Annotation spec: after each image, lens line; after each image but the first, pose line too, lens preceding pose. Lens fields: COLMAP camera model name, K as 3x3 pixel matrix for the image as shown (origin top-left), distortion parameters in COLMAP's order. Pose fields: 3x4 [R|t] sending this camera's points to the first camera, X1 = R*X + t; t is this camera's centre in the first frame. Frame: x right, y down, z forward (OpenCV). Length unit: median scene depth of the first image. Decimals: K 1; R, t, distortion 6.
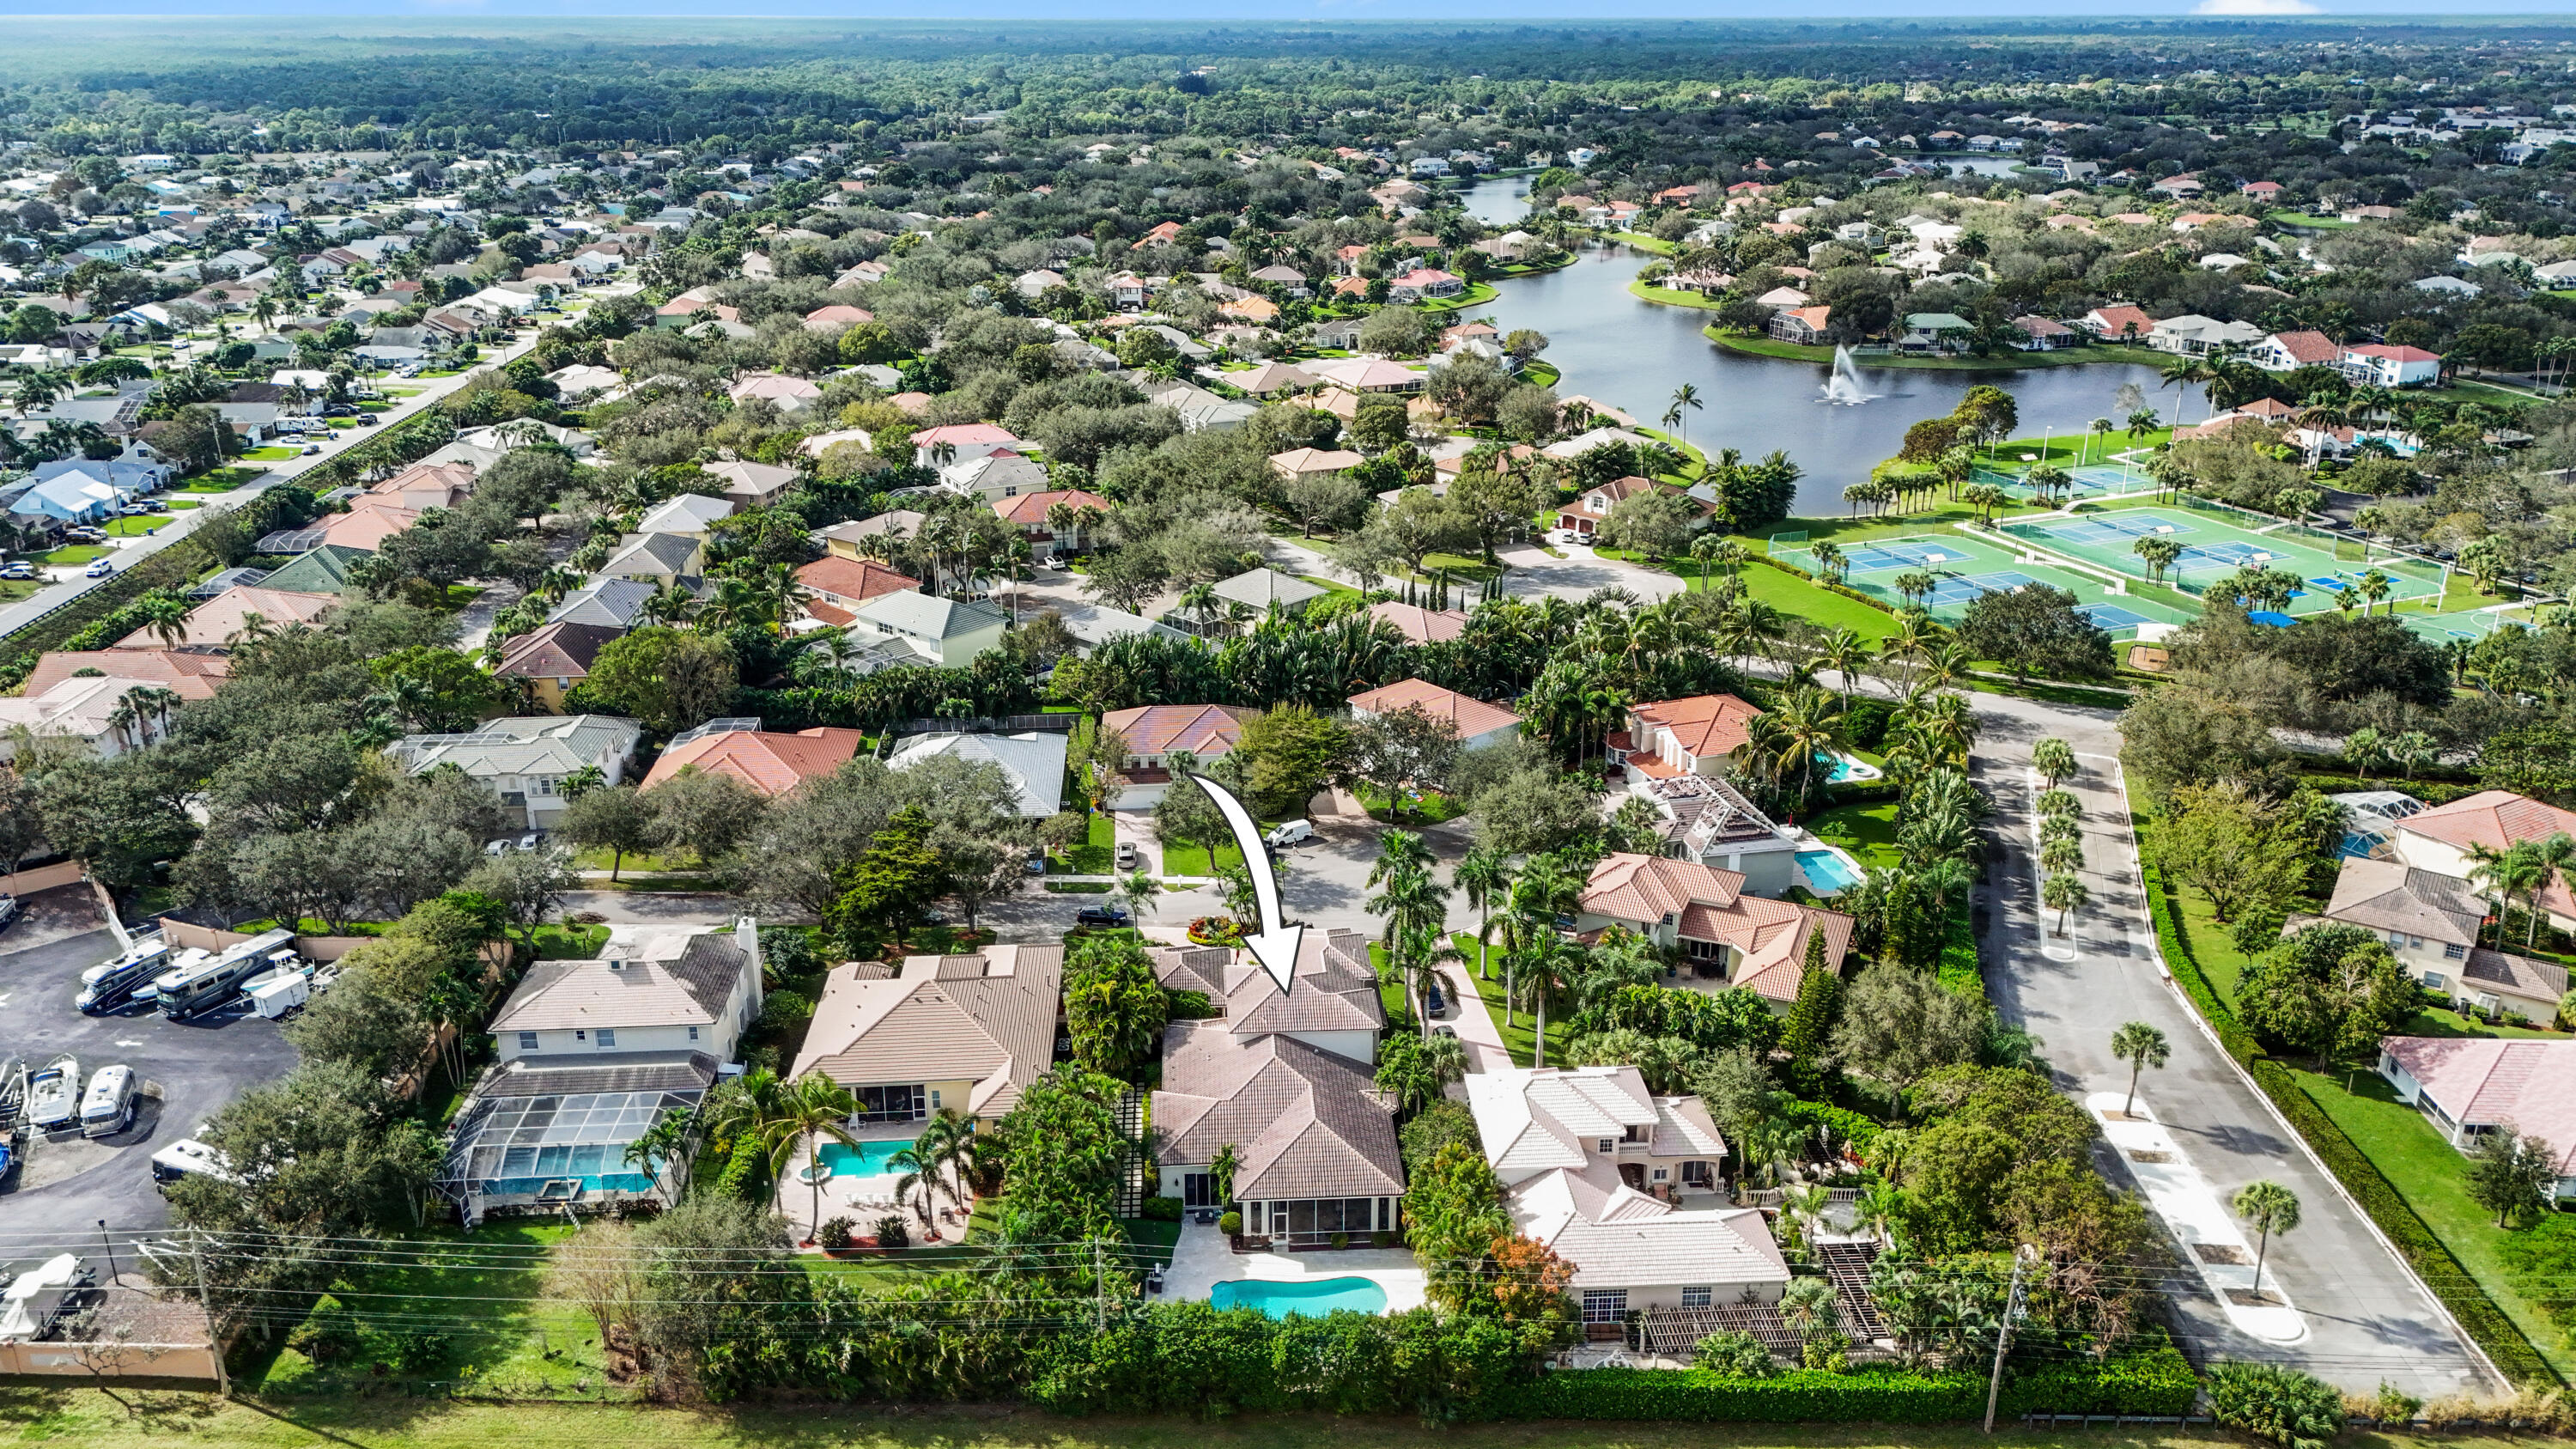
lens RADIAL K [[1807.1, 0, 1292.2], [0, 1807.1, 724.2], [0, 0, 1]] dist [0.063859, -0.002597]
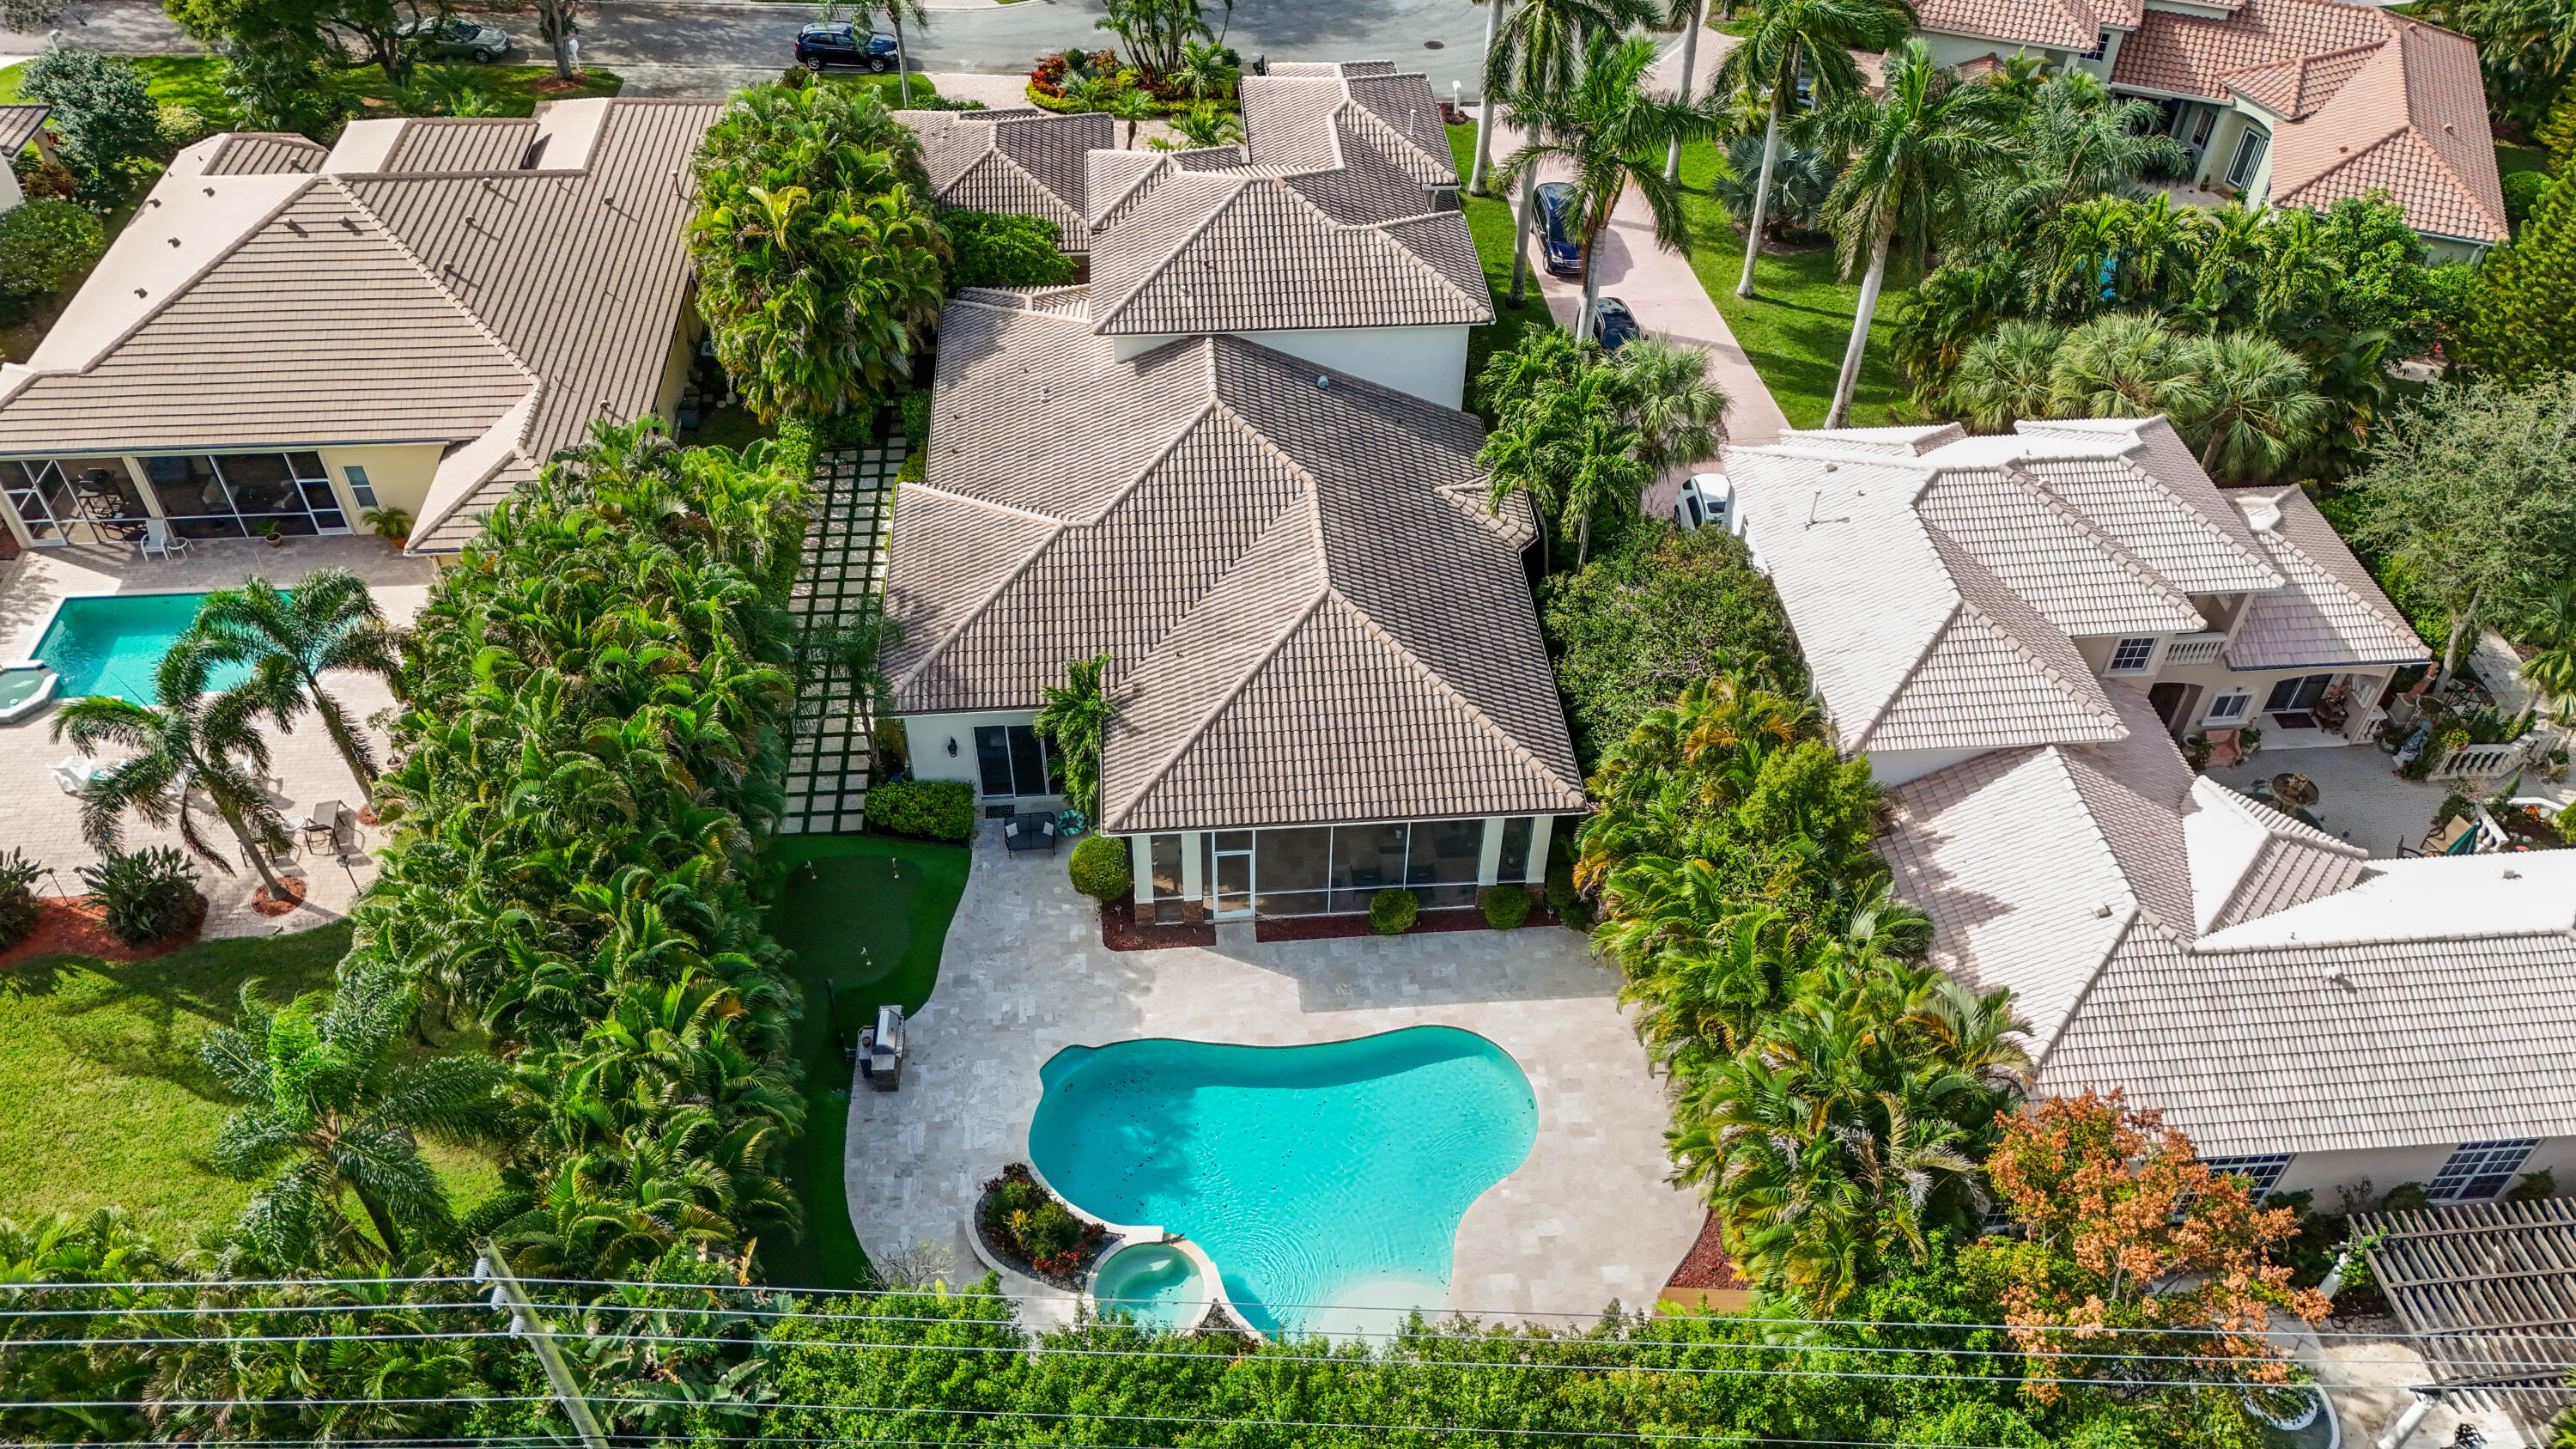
lens RADIAL K [[1807.1, 0, 1293.2], [0, 1807.1, 726.8], [0, 0, 1]] dist [0.063859, -0.002597]
pose [[0.999561, -0.004459, 0.029290, -0.004851], [-0.007917, 0.912457, 0.409096, 0.095249], [-0.028550, -0.409149, 0.912021, 0.652813]]
